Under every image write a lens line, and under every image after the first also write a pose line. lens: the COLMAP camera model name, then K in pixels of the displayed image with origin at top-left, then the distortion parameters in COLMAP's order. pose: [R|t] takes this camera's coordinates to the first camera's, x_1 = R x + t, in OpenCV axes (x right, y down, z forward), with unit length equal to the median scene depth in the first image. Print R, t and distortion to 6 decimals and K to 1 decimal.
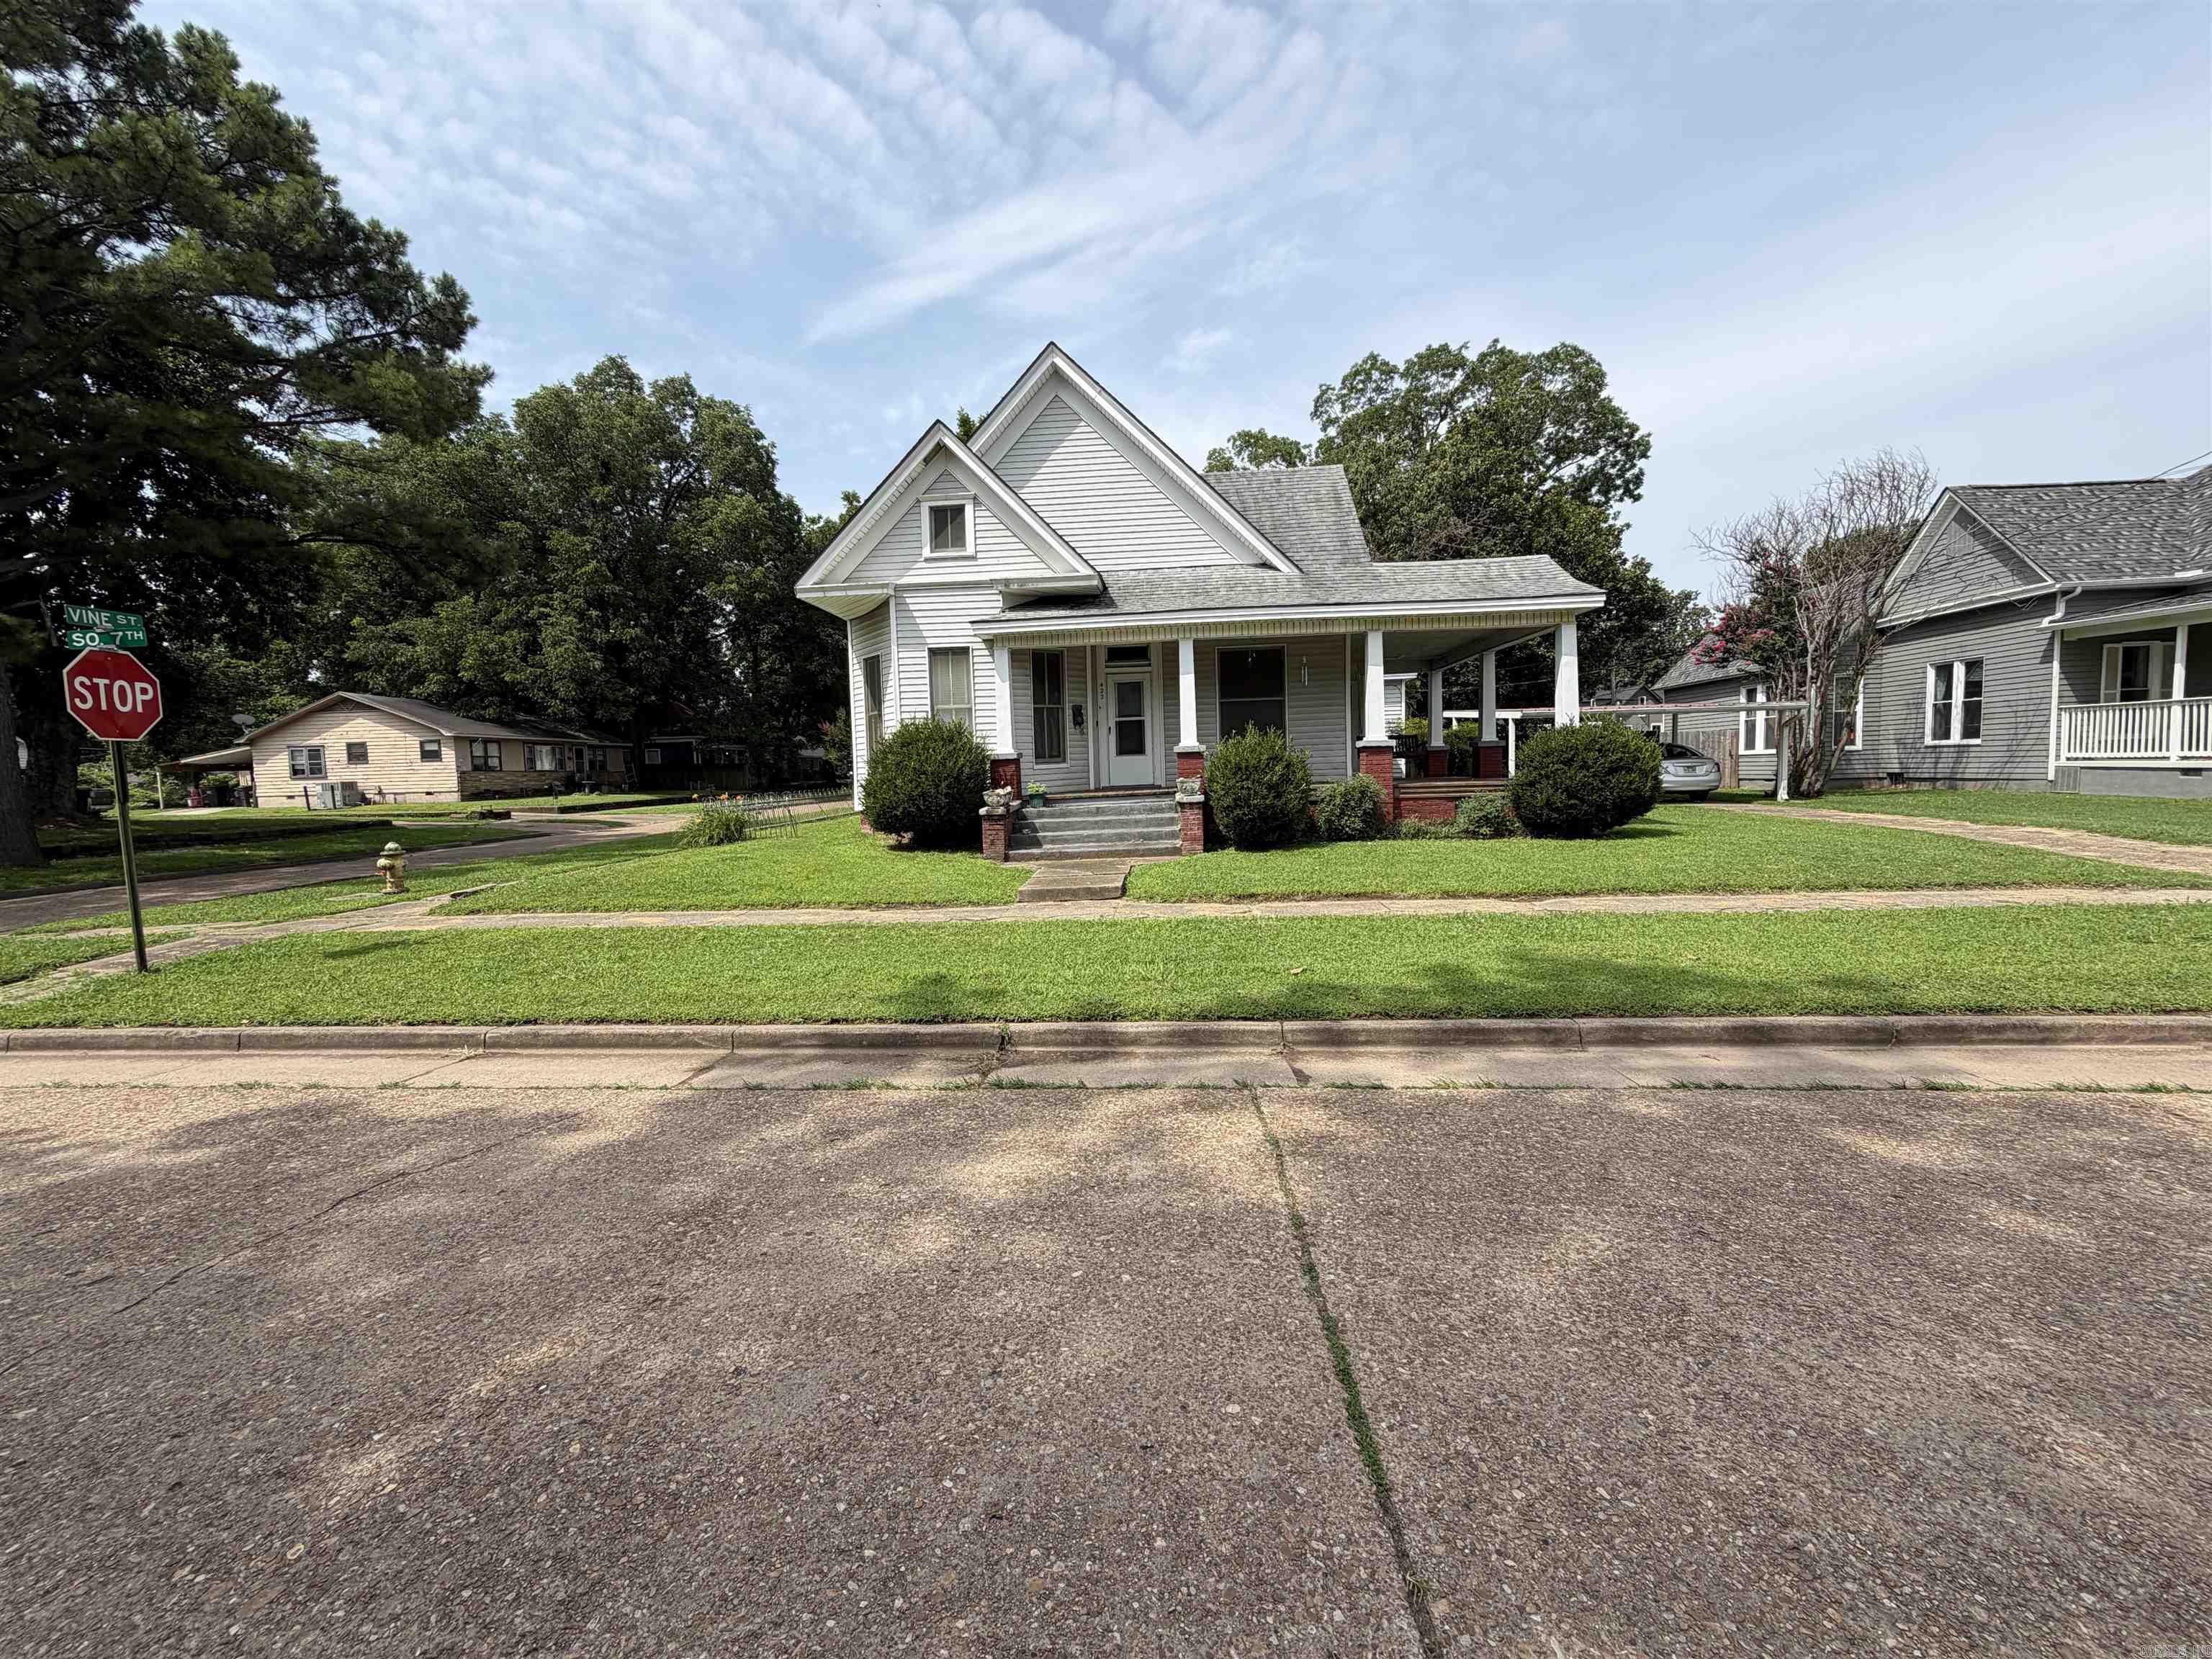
lens RADIAL K [[929.4, 0, 1107.5], [0, 929.4, 844.7], [0, 0, 1]] dist [-0.000568, 0.000107]
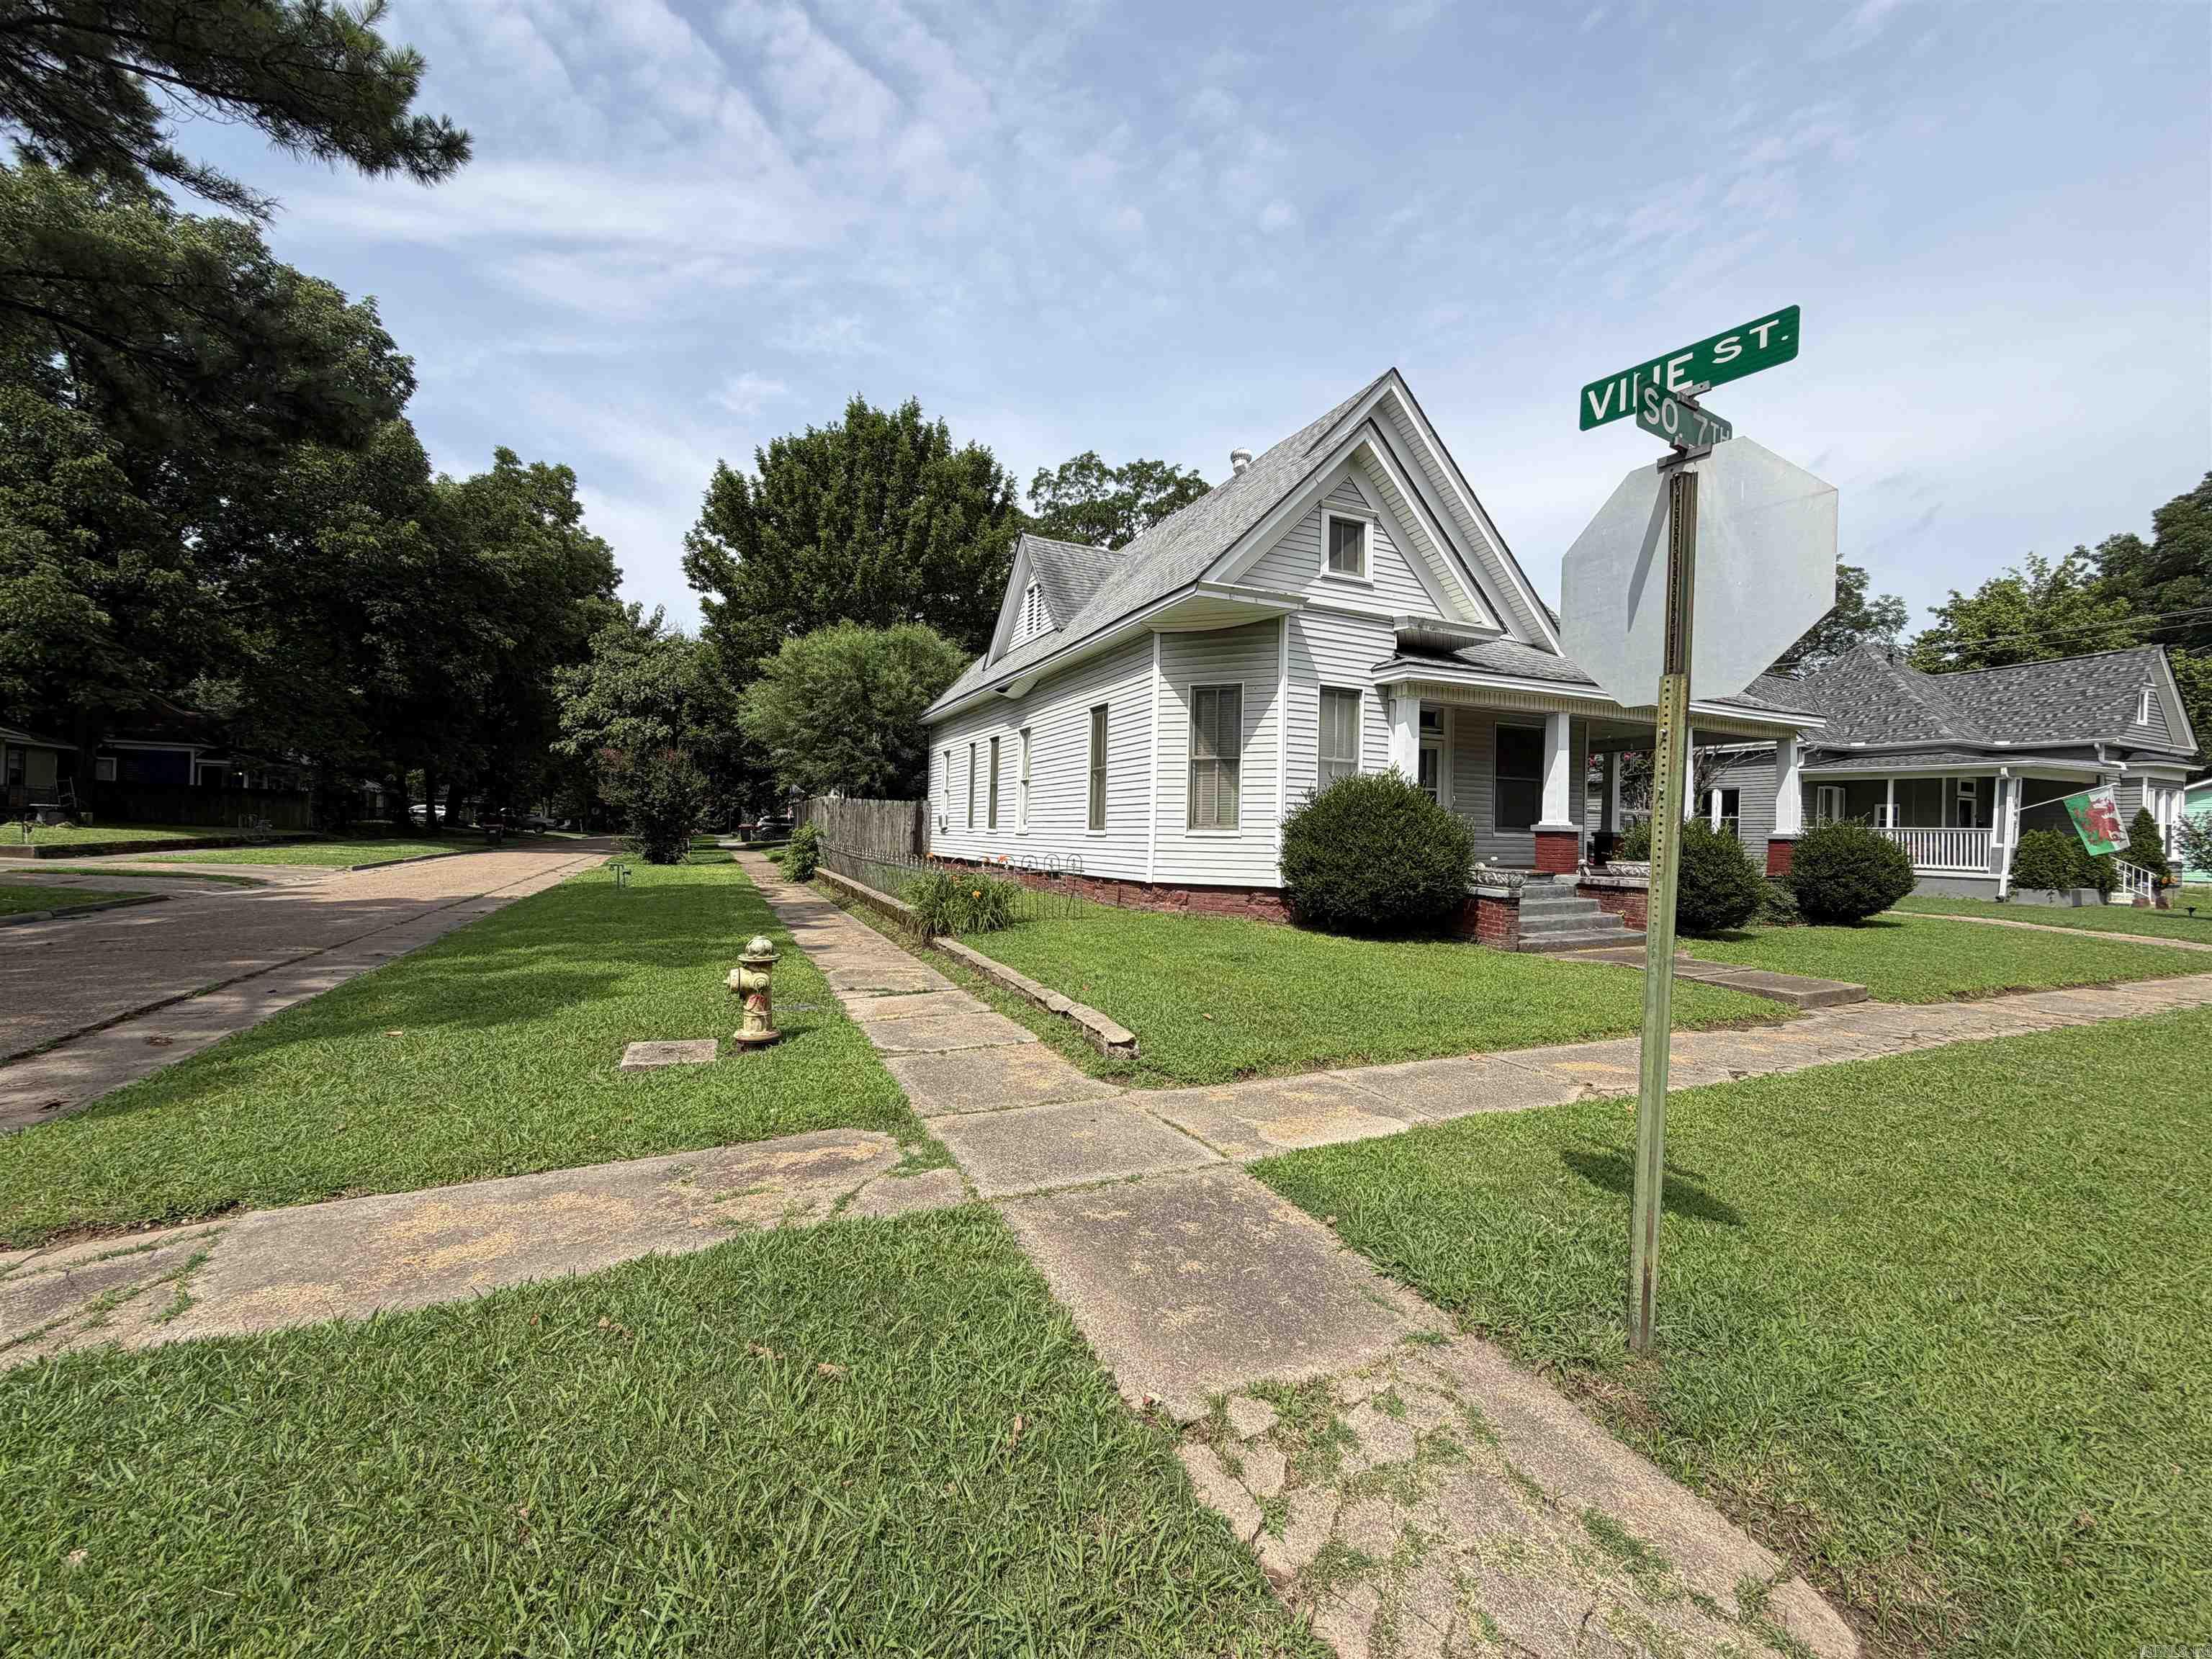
lens RADIAL K [[929.4, 0, 1107.5], [0, 929.4, 844.7], [0, 0, 1]] dist [-0.000568, 0.000107]
pose [[0.866429, 0.045326, 0.497239, -0.592132], [-0.009649, 0.997205, -0.074087, -0.009373], [-0.499208, 0.059394, 0.864444, 0.318922]]
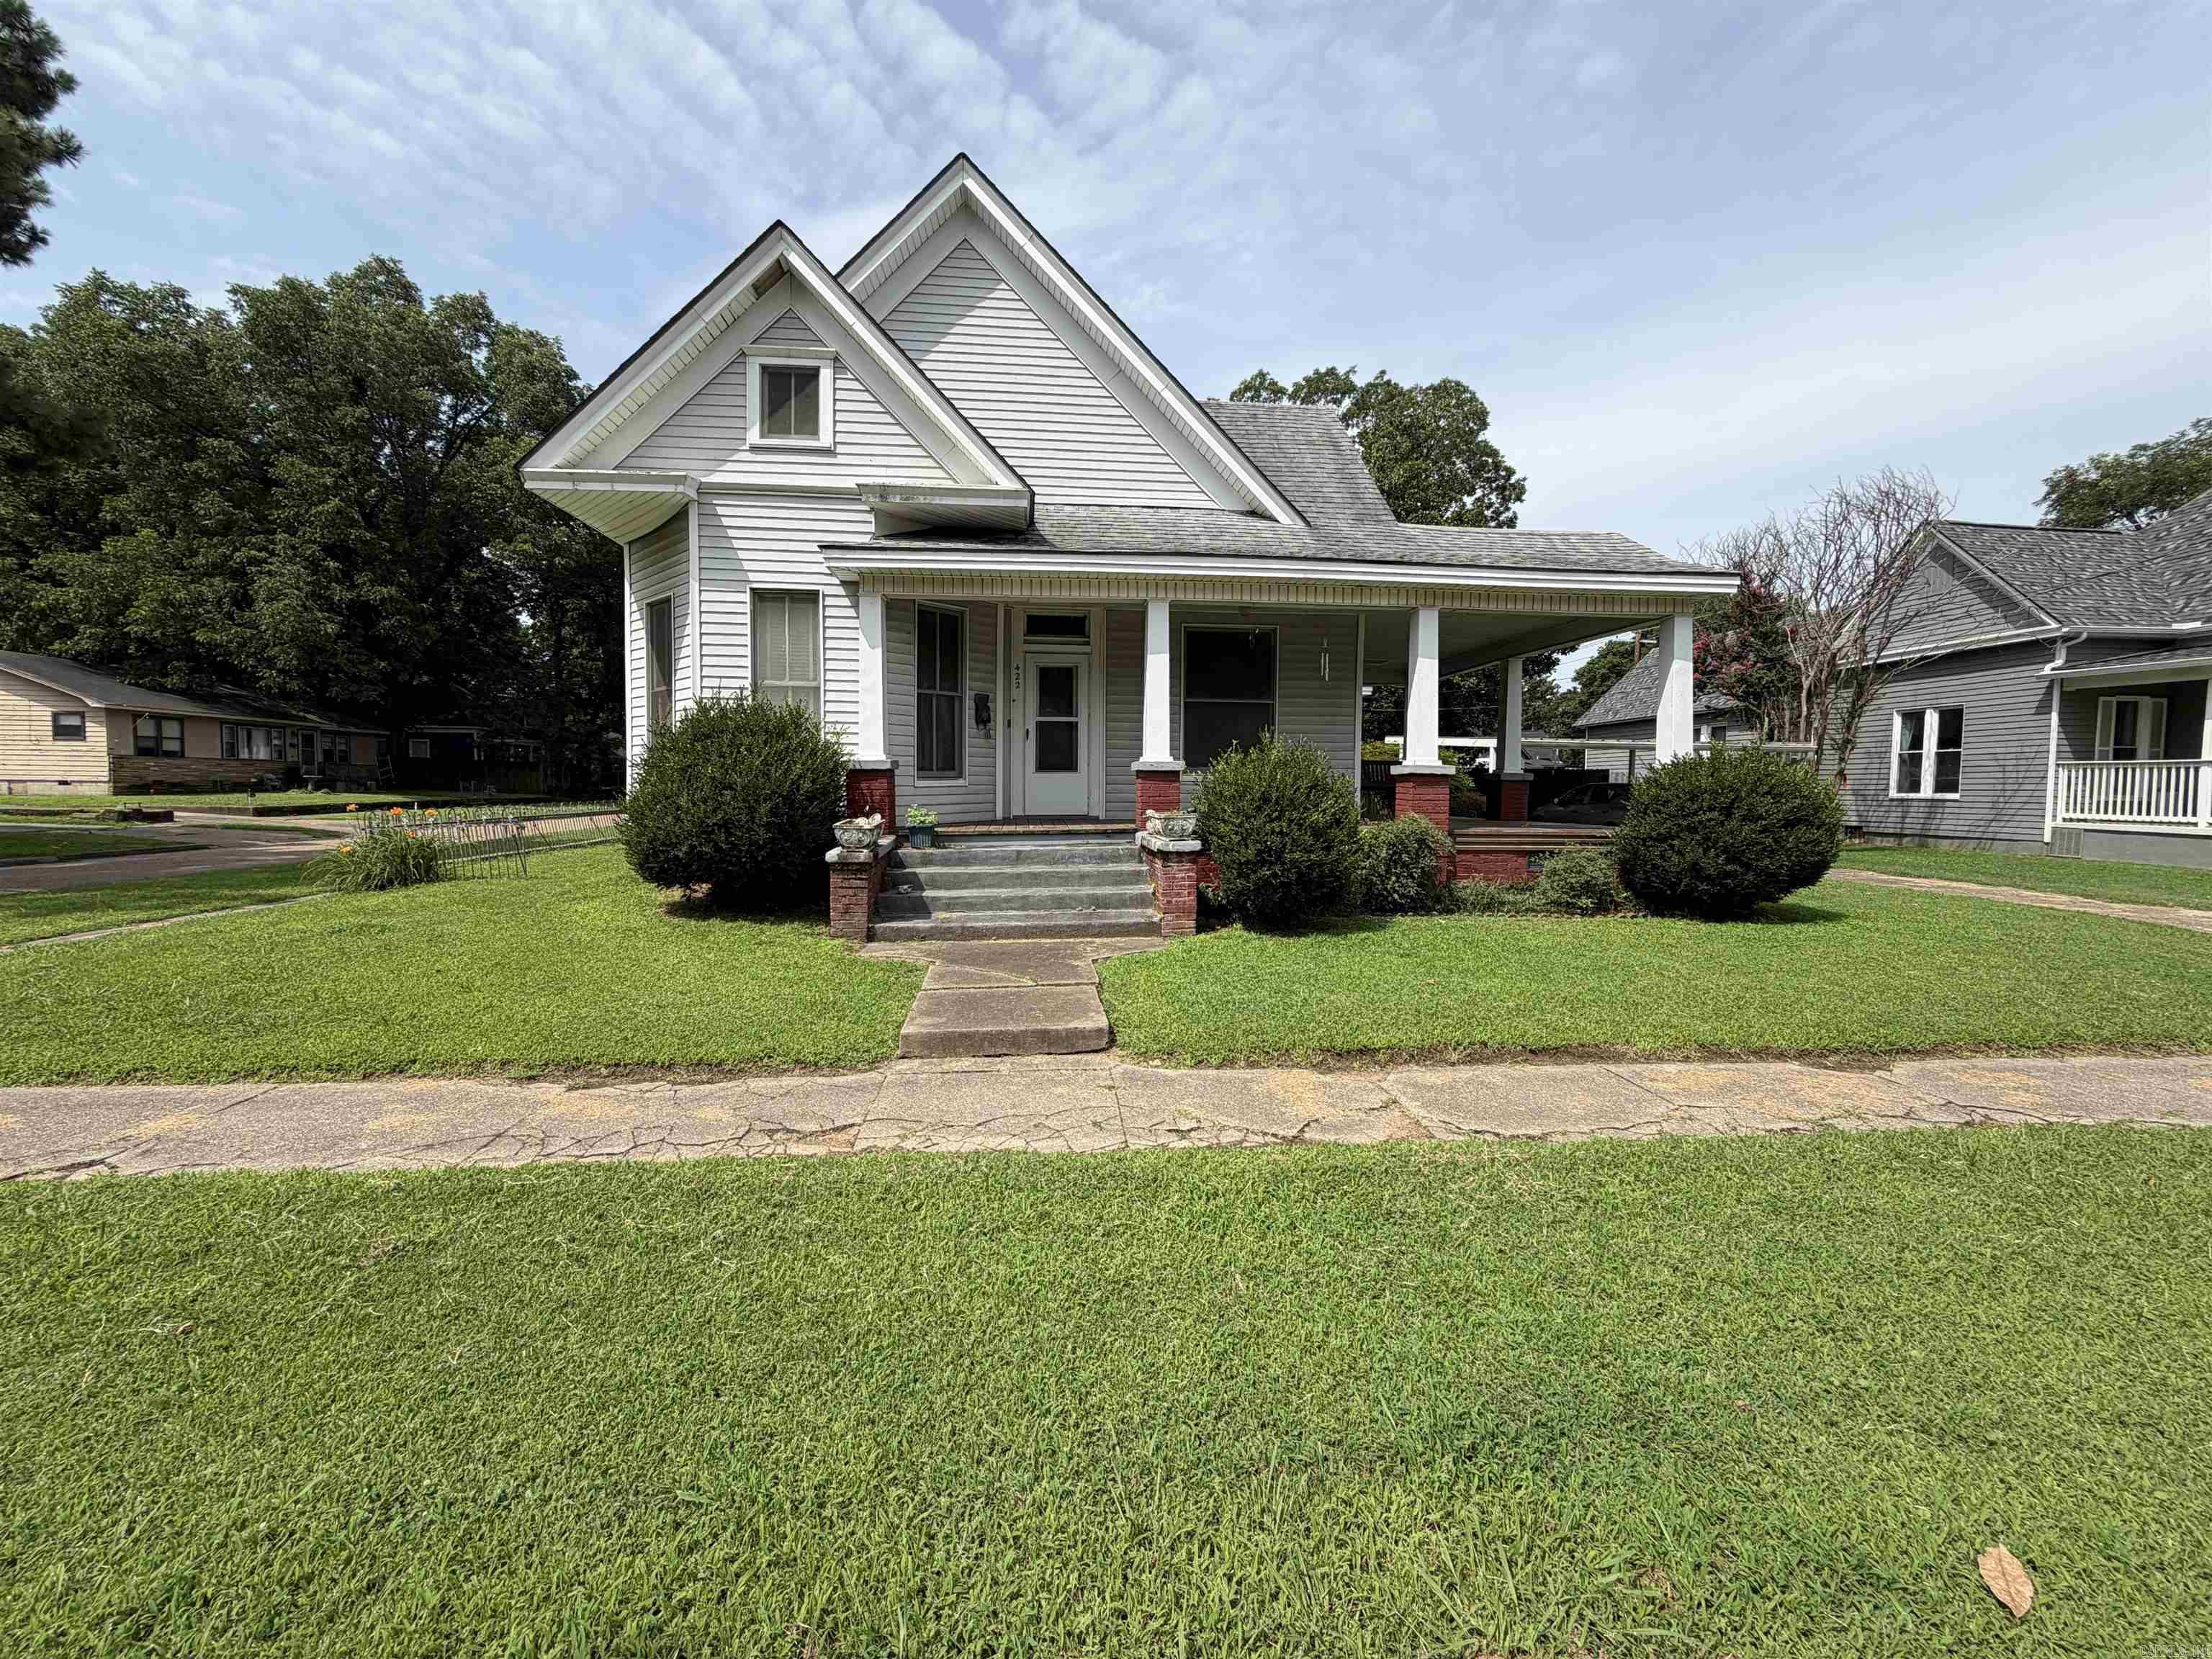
lens RADIAL K [[903.7, 0, 1106.2], [0, 903.7, 838.2], [0, 0, 1]] dist [-0.000041, -0.000129]
pose [[0.986346, 0.030975, 0.161748, -0.039053], [-0.026849, 0.999258, -0.027630, -0.025240], [-0.162483, 0.022910, 0.986445, 0.285363]]
